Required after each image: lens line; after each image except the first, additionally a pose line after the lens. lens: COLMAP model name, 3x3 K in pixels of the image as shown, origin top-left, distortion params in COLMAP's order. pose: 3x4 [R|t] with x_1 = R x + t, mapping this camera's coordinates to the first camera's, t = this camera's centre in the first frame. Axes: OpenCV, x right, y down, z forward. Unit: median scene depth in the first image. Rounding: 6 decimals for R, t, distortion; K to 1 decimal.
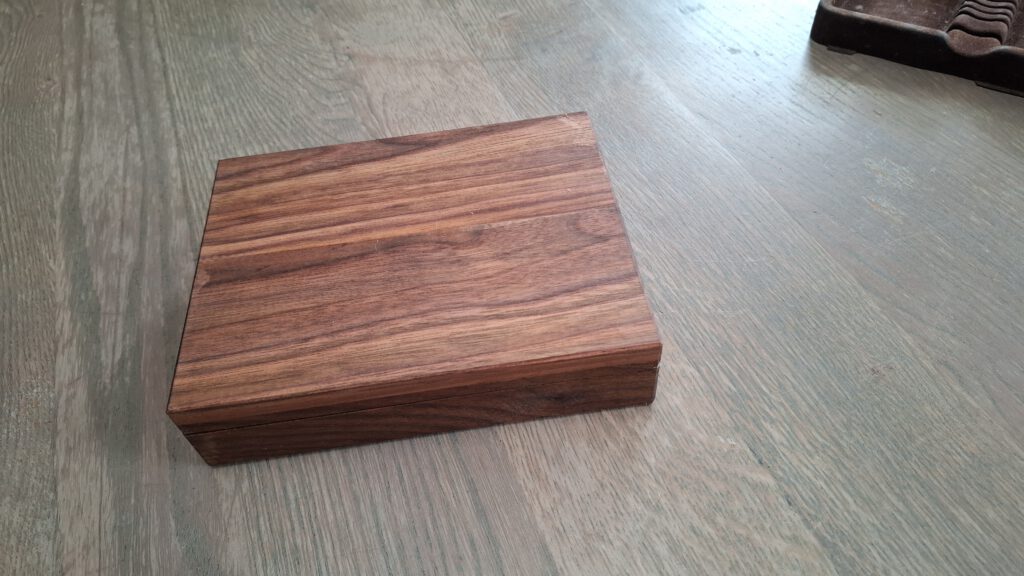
lens RADIAL K [[705.7, 0, 516.1], [0, 705.7, 280.5], [0, 0, 1]] dist [-0.003935, -0.046428]
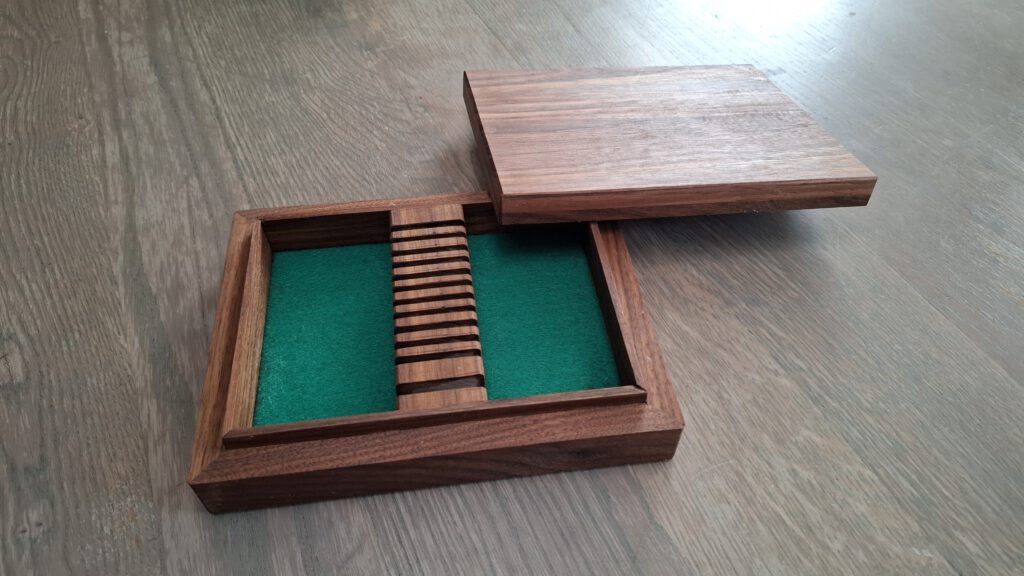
lens RADIAL K [[705.7, 0, 526.3], [0, 705.7, 286.0], [0, 0, 1]] dist [-0.003935, -0.046428]
pose [[0.995715, 0.013879, 0.091424, -0.212832], [-0.011825, 0.999666, -0.022971, -0.069173], [-0.091712, 0.021792, 0.995547, 0.065128]]
